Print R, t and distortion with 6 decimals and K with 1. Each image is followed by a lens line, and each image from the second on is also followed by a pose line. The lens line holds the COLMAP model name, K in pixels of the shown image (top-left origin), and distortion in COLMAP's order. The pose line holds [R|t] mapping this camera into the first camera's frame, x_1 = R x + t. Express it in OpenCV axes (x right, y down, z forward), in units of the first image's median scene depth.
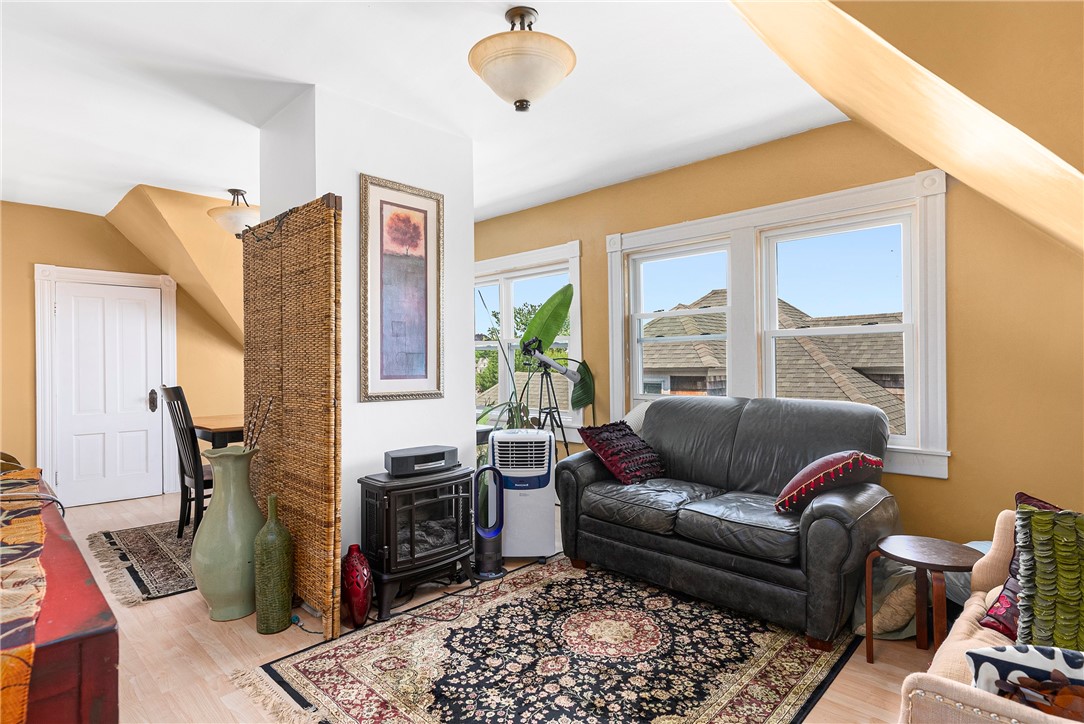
lens RADIAL K [[561.5, 0, 538.3], [0, 561.5, 360.1], [0, 0, 1]] dist [-0.000778, -0.000064]
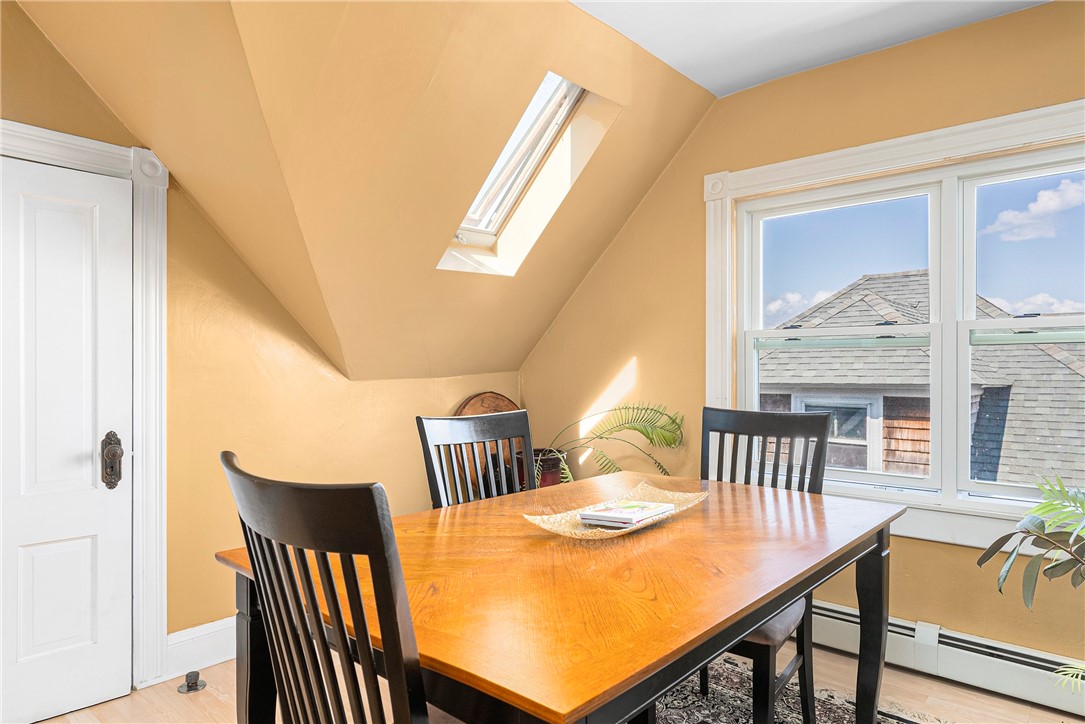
lens RADIAL K [[658.7, 0, 544.0], [0, 658.7, 371.2], [0, 0, 1]] dist [0.001245, 0.000441]
pose [[0.999189, 0.013541, 0.037918, -0.659974], [-0.013666, 0.999902, 0.003040, 0.006628], [-0.037873, -0.003555, 0.999276, 0.865121]]
